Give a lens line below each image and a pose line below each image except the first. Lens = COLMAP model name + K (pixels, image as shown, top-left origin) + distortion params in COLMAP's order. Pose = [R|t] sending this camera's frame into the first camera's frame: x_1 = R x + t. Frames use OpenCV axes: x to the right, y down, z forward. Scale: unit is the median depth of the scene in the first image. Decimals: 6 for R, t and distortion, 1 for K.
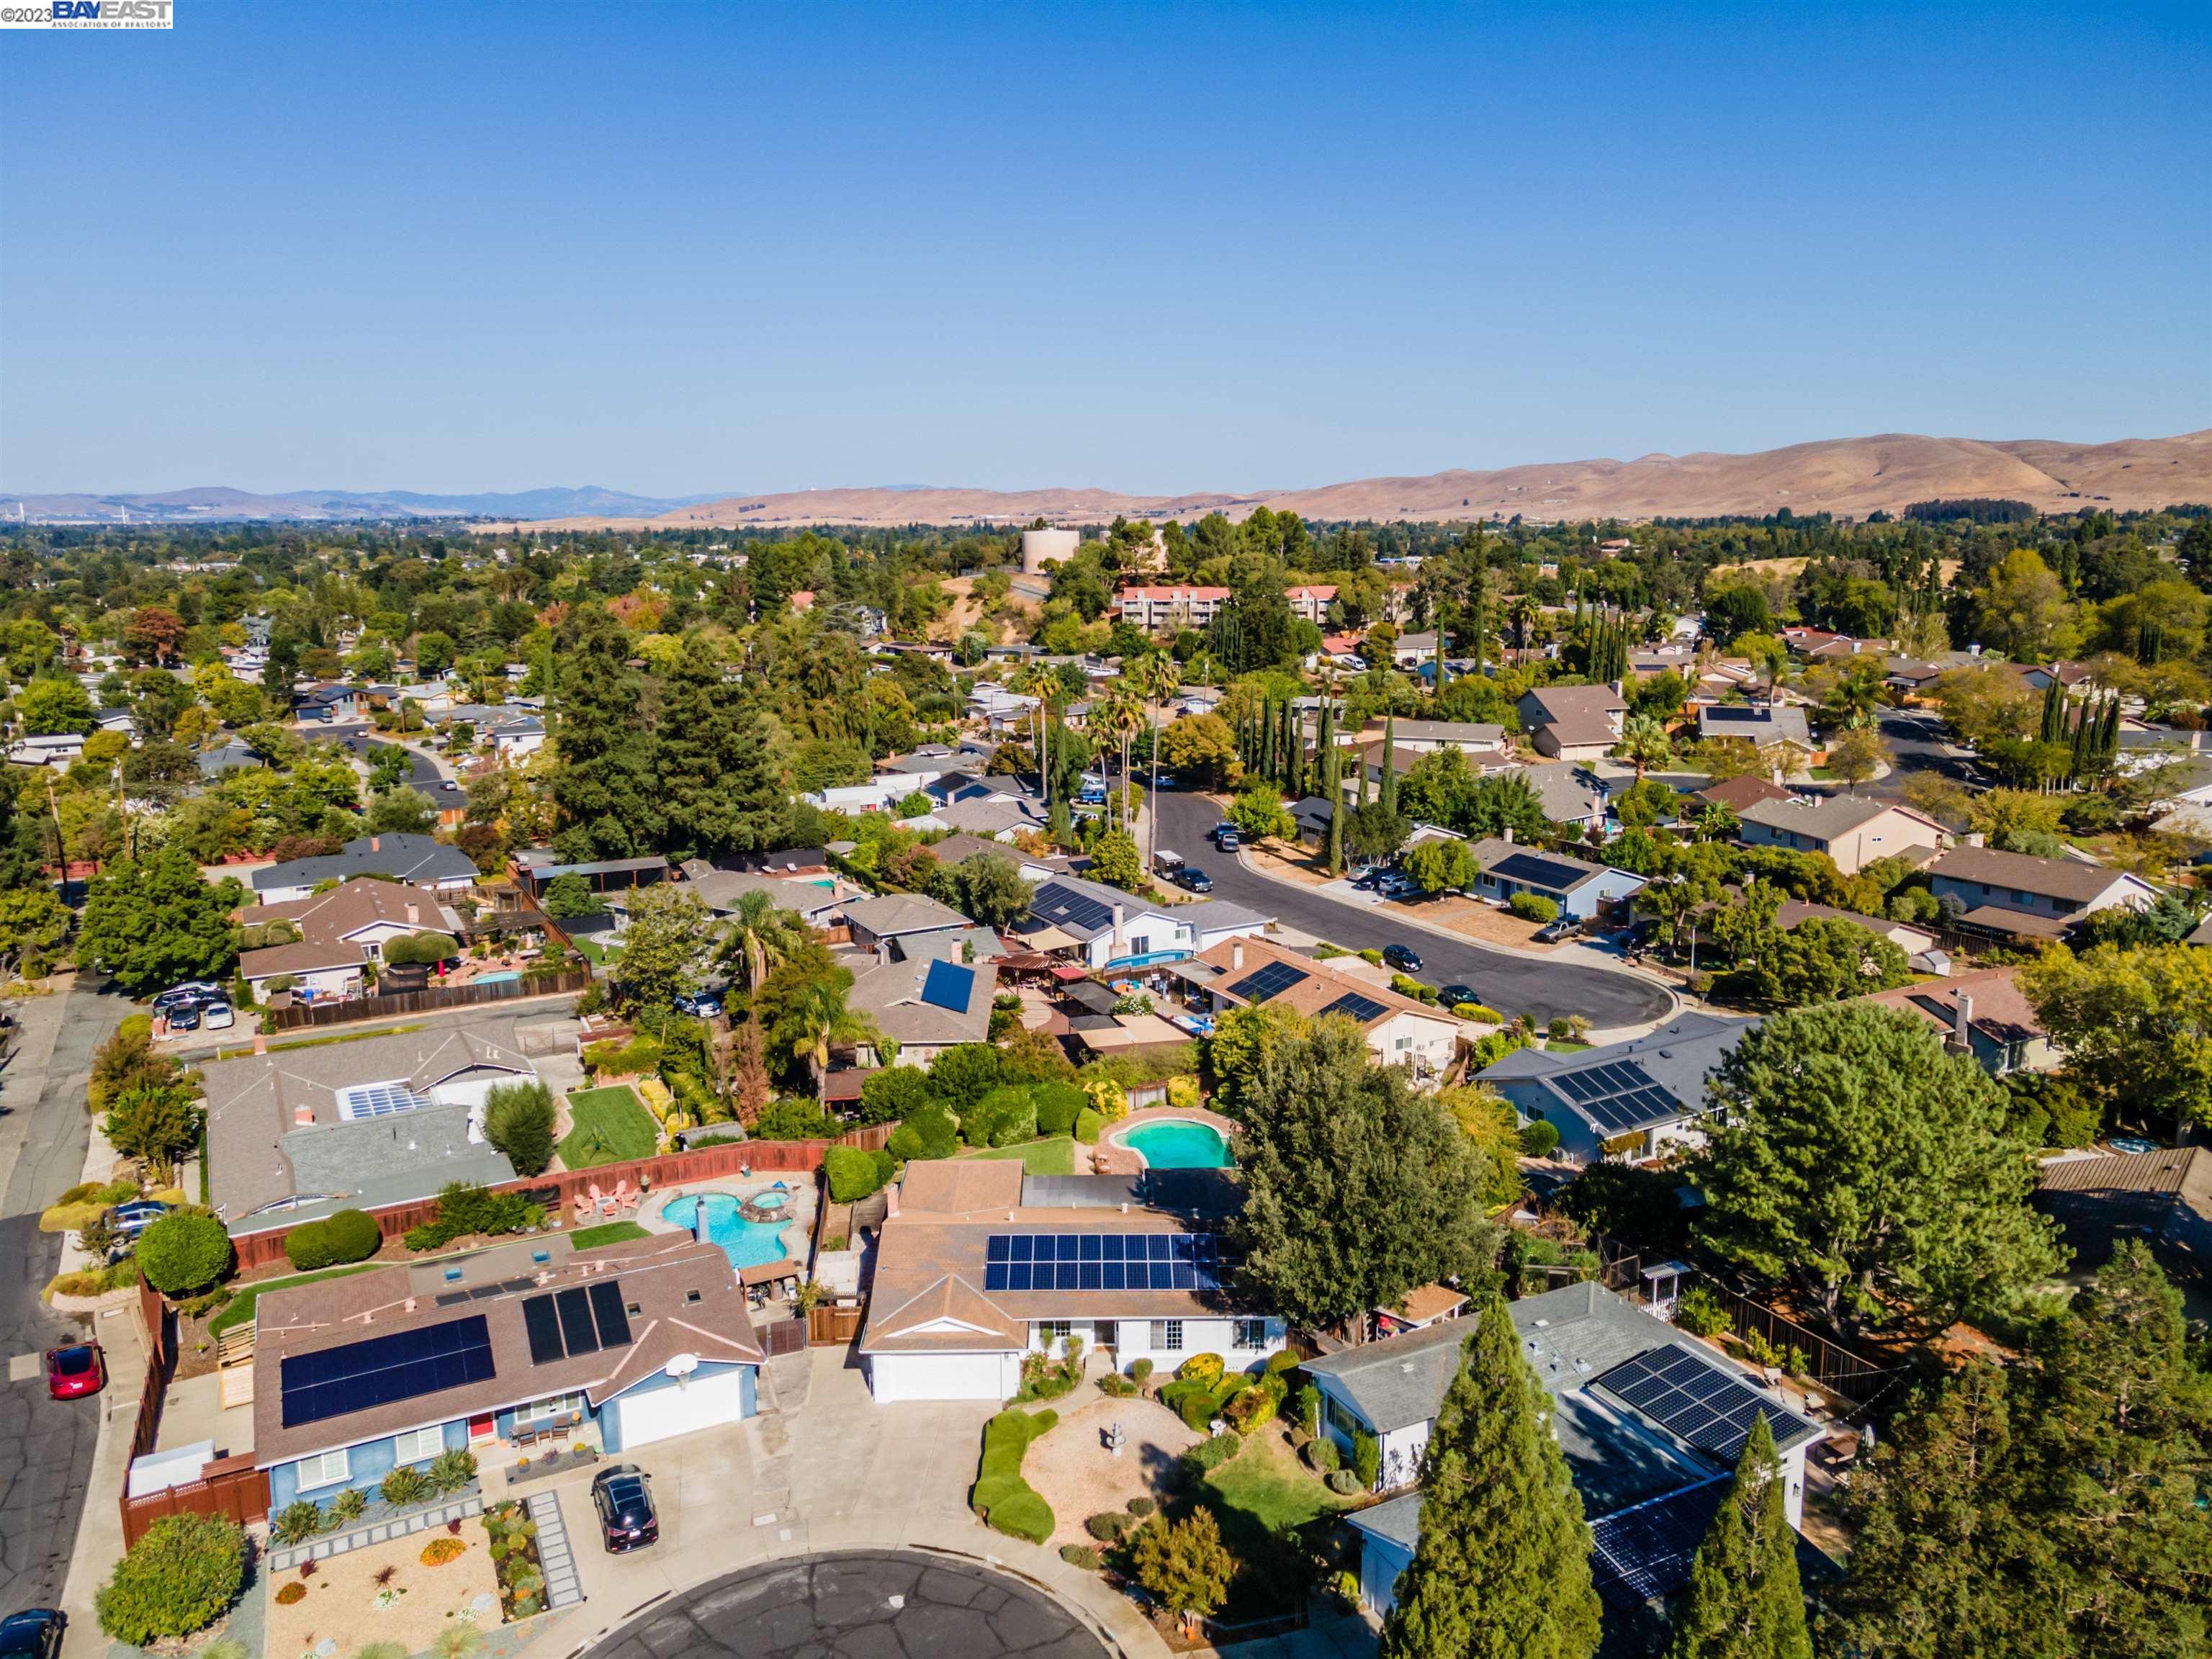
lens RADIAL K [[1552.8, 0, 1106.0], [0, 1552.8, 829.5], [0, 0, 1]] dist [0.053227, -0.032710]
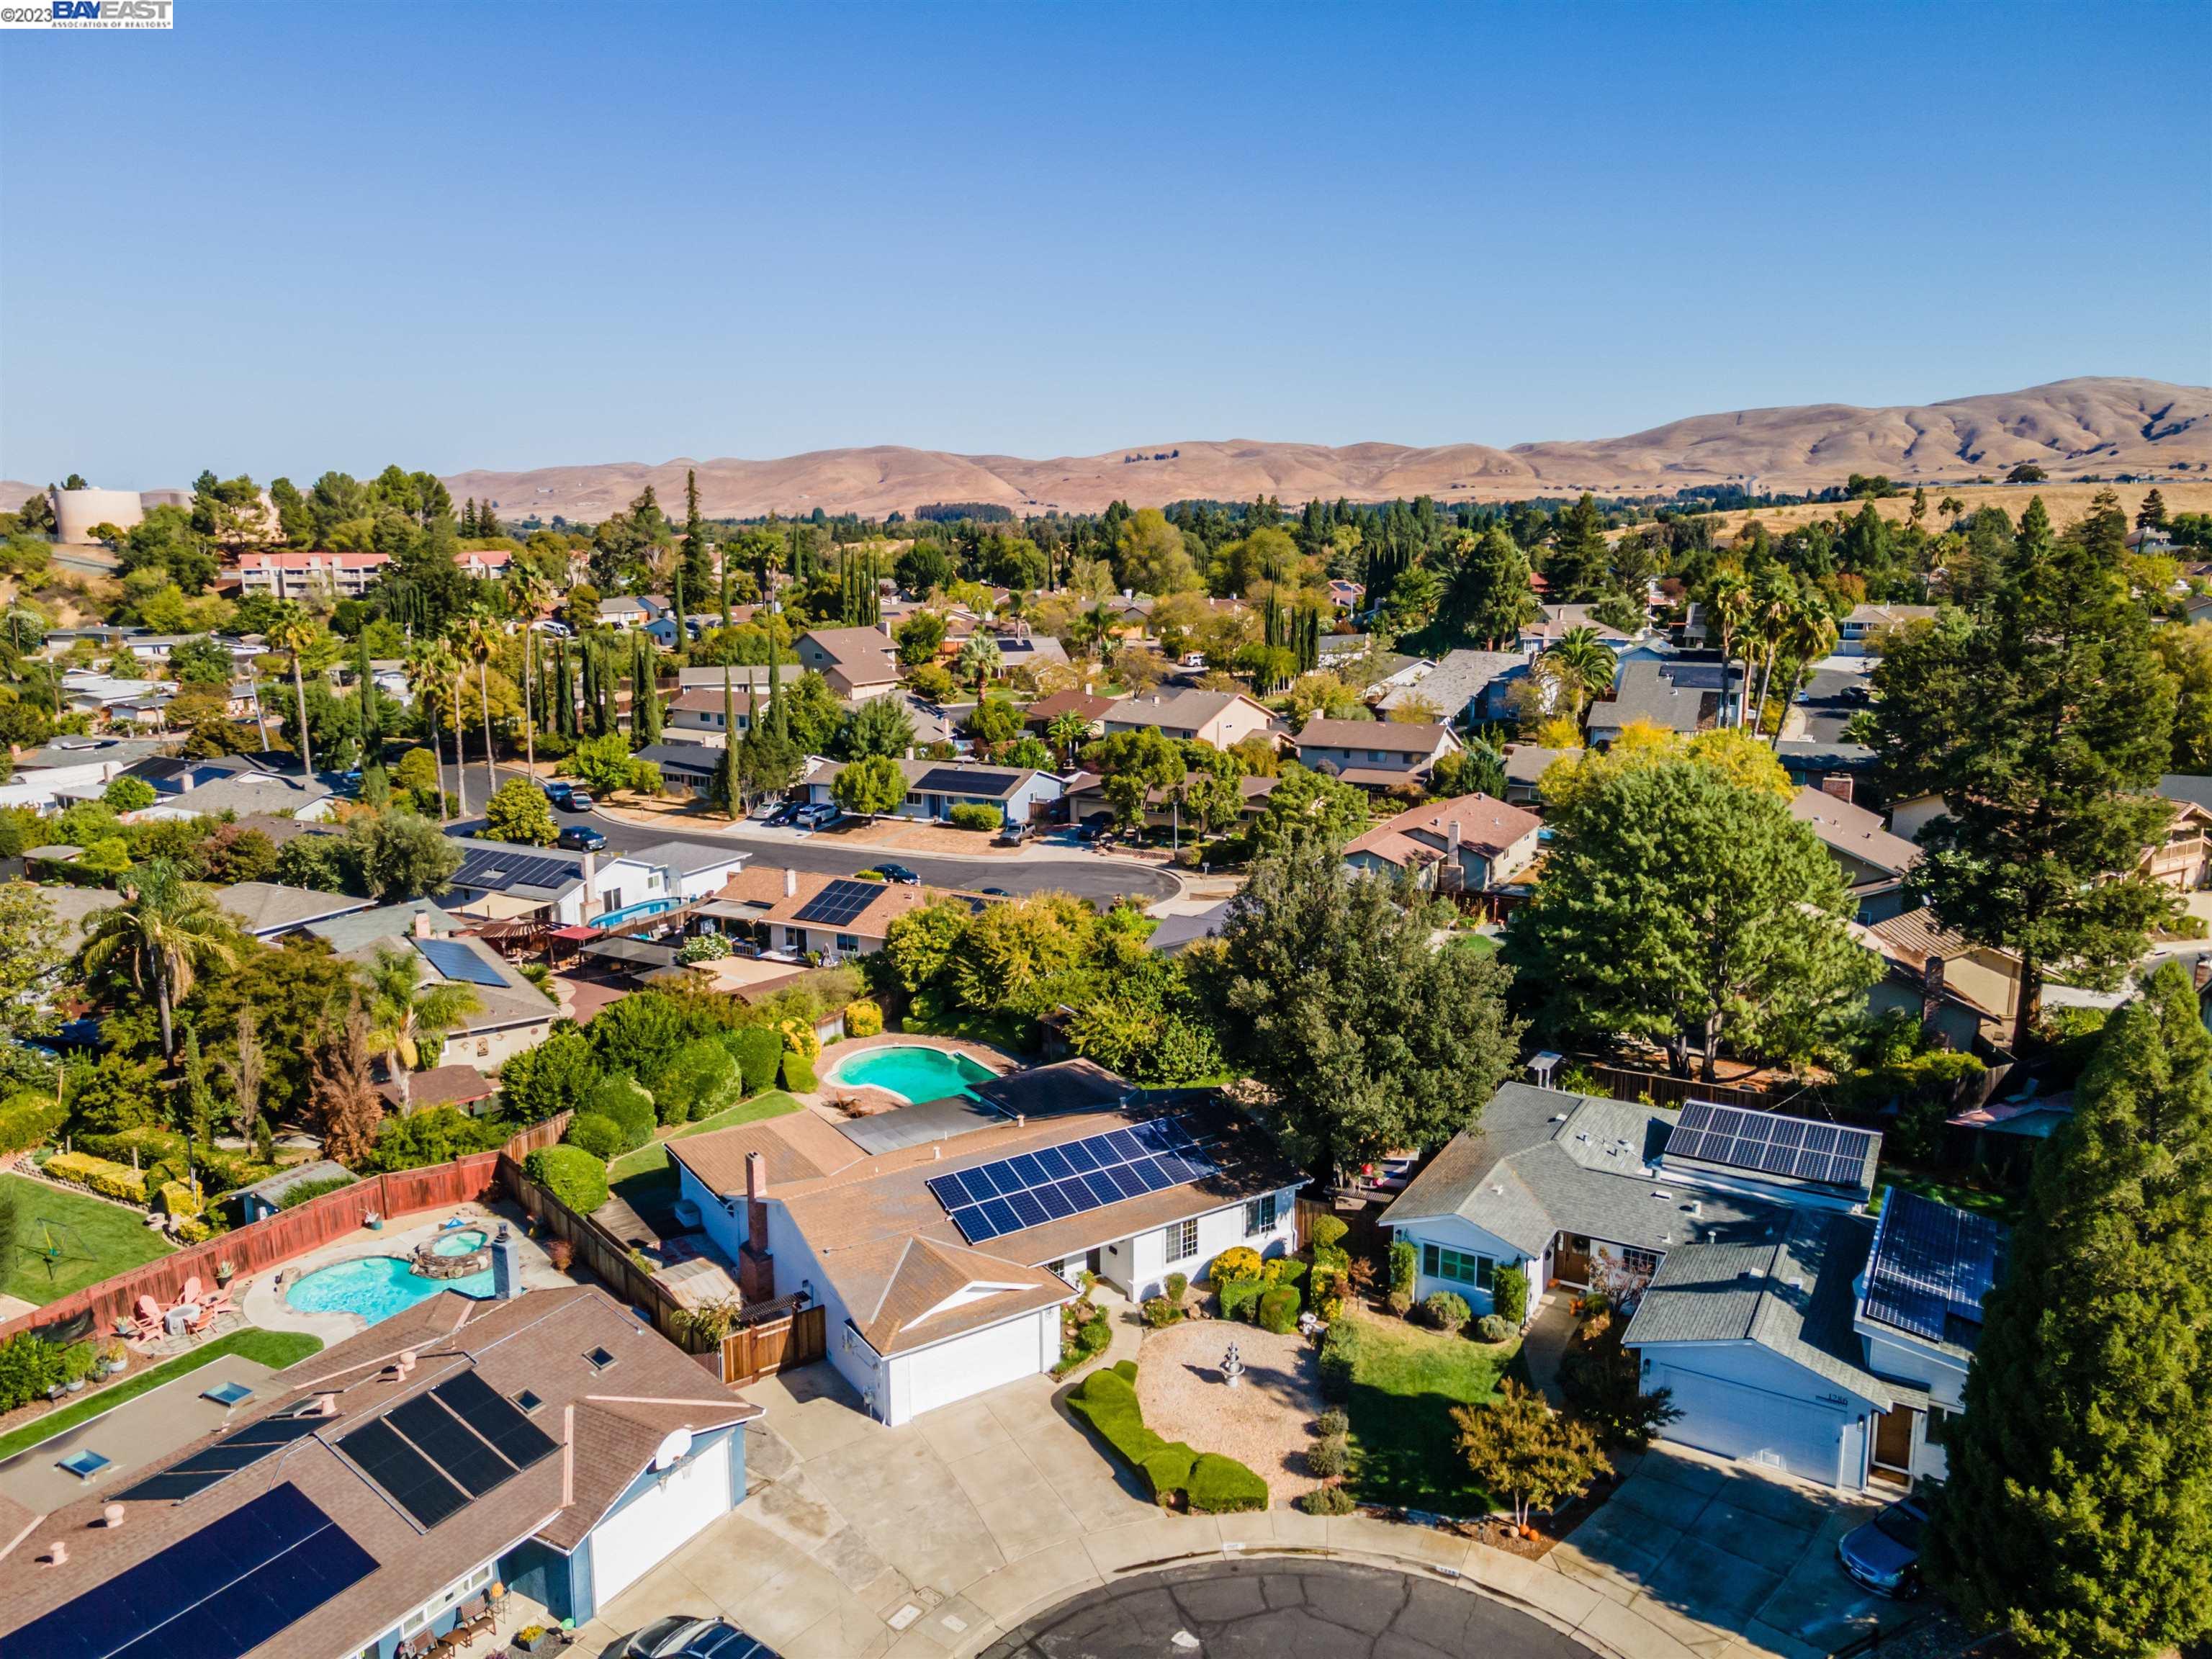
lens RADIAL K [[1564.3, 0, 1106.0], [0, 1564.3, 829.5], [0, 0, 1]] dist [0.028792, 0.054632]
pose [[0.848426, -0.111151, 0.517513, -0.157331], [0.108285, 0.993473, 0.035850, 0.030719], [-0.518120, 0.025623, 0.854924, 0.125930]]
